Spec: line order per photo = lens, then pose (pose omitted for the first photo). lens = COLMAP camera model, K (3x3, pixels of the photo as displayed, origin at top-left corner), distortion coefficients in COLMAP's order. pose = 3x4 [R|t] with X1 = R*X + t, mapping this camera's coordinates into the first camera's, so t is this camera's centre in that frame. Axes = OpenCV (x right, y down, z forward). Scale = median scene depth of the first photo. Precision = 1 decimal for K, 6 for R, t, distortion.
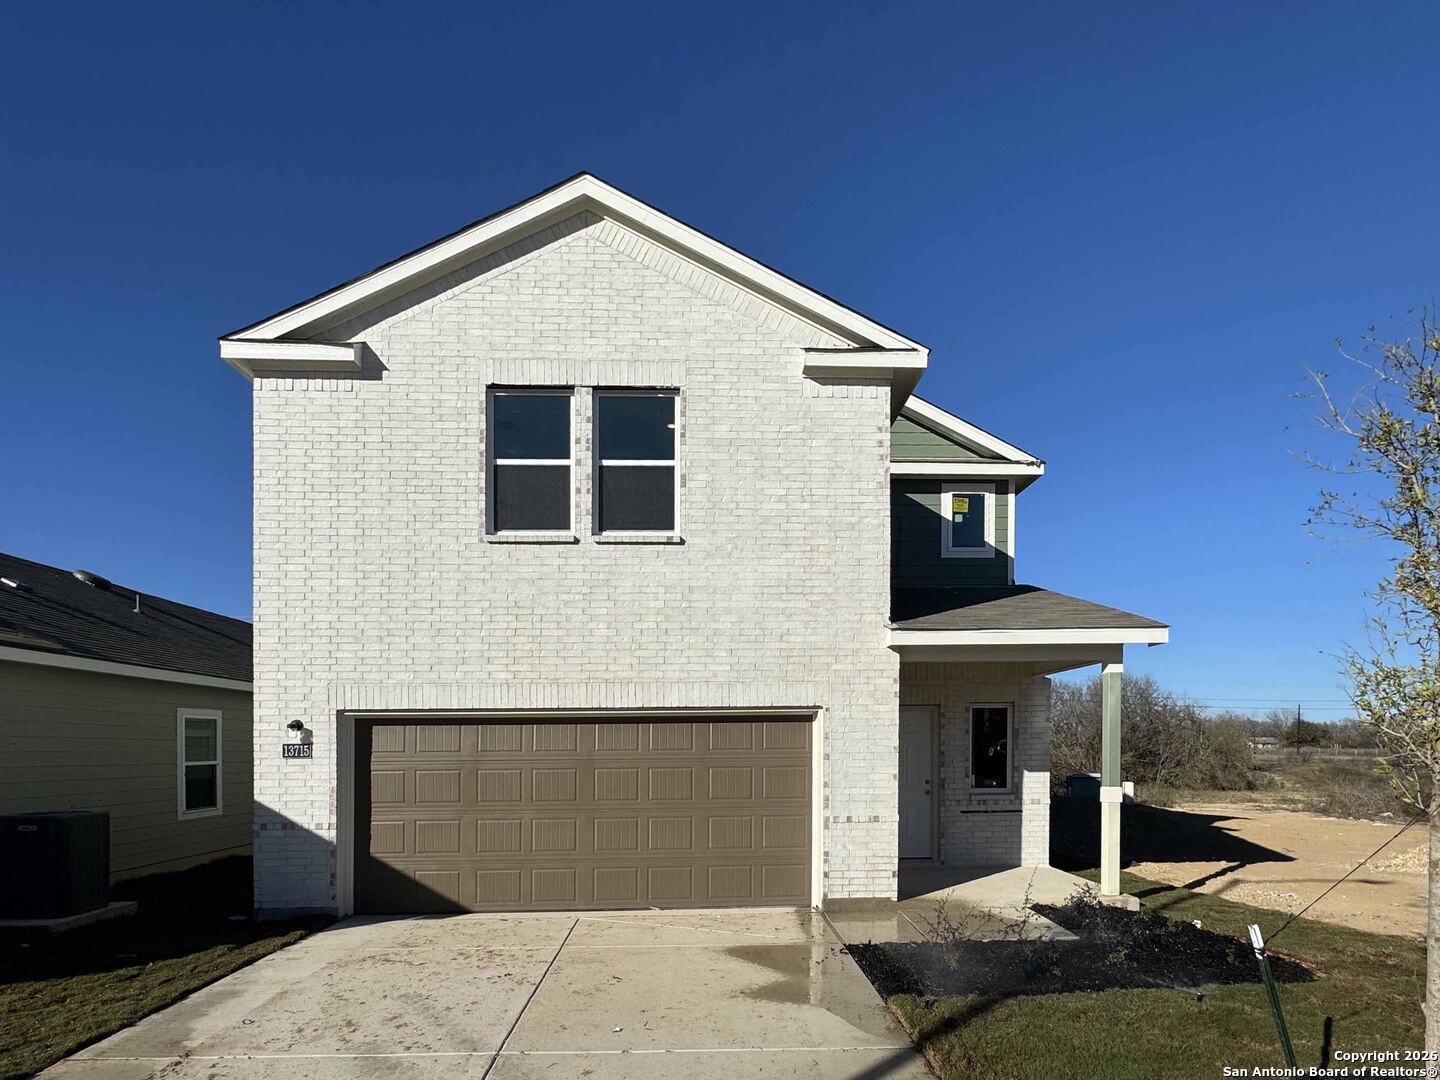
lens RADIAL K [[571.6, 0, 761.6], [0, 571.6, 653.3], [0, 0, 1]] dist [-0.001164, -0.000177]
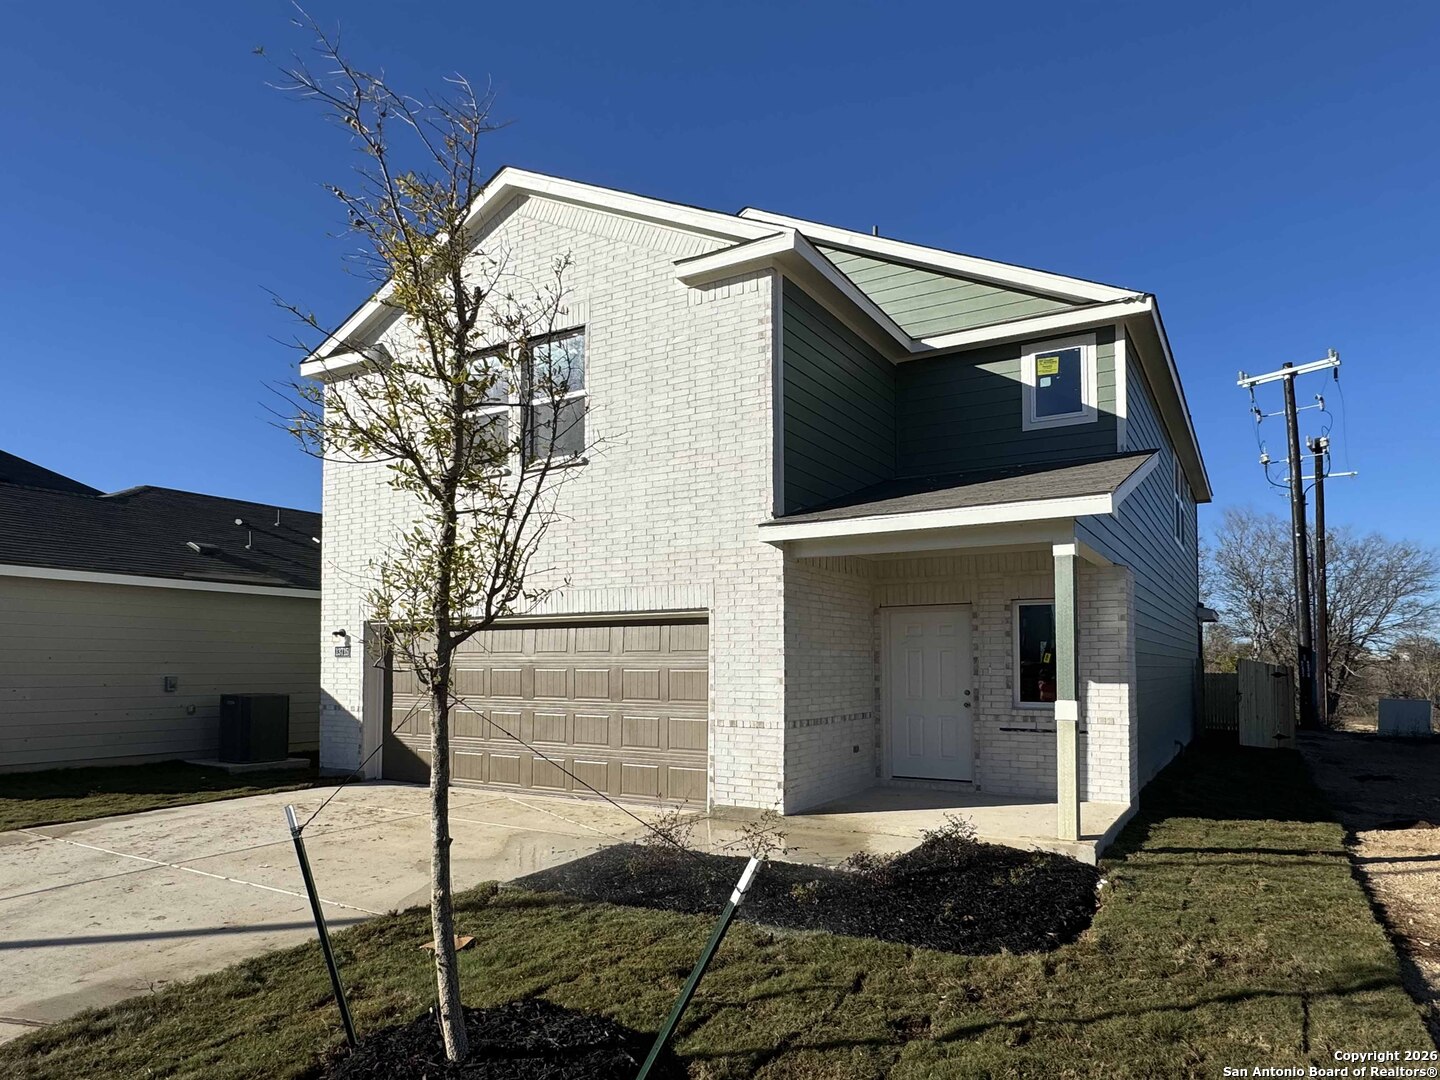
lens RADIAL K [[568.7, 0, 706.3], [0, 568.7, 541.8], [0, 0, 1]] dist [-0.000556, 0.000112]
pose [[0.919697, -0.072742, -0.385832, 0.486776], [0.059567, 0.997163, -0.046010, 0.022667], [0.388085, 0.019332, 0.921421, 0.081860]]
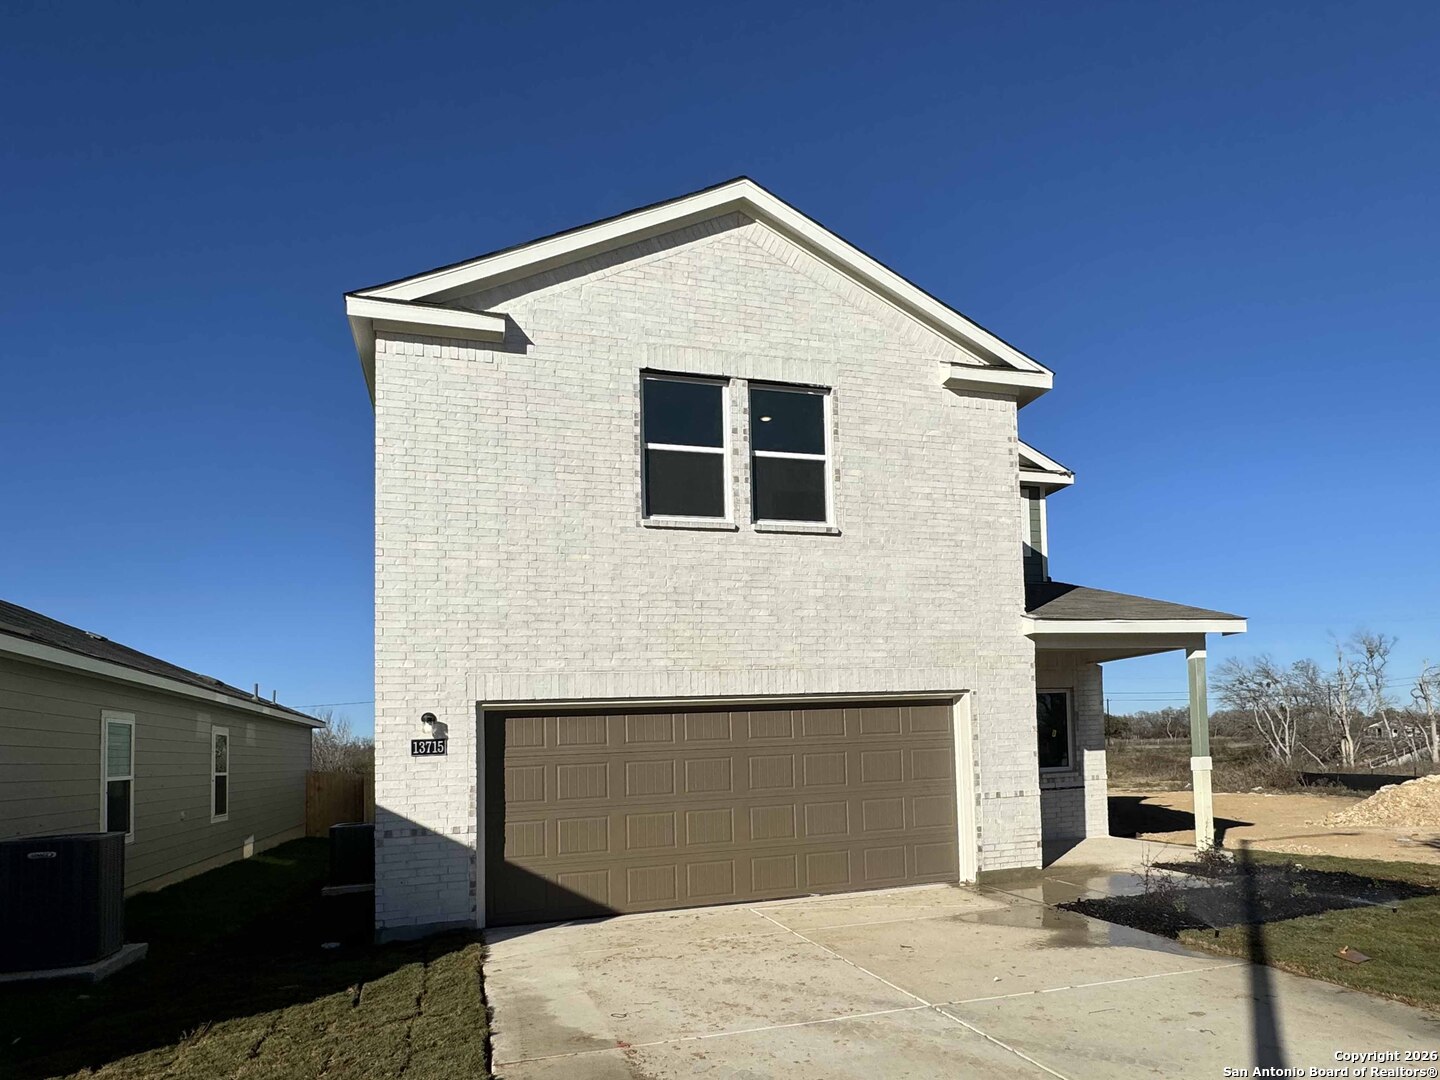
lens RADIAL K [[571.6, 0, 858.7], [0, 571.6, 619.2], [0, 0, 1]] dist [-0.001164, -0.000177]
pose [[0.982961, 0.008604, 0.183614, -0.292863], [0.000047, 0.998892, -0.047060, 0.010278], [-0.183816, 0.046266, 0.981871, -0.021084]]
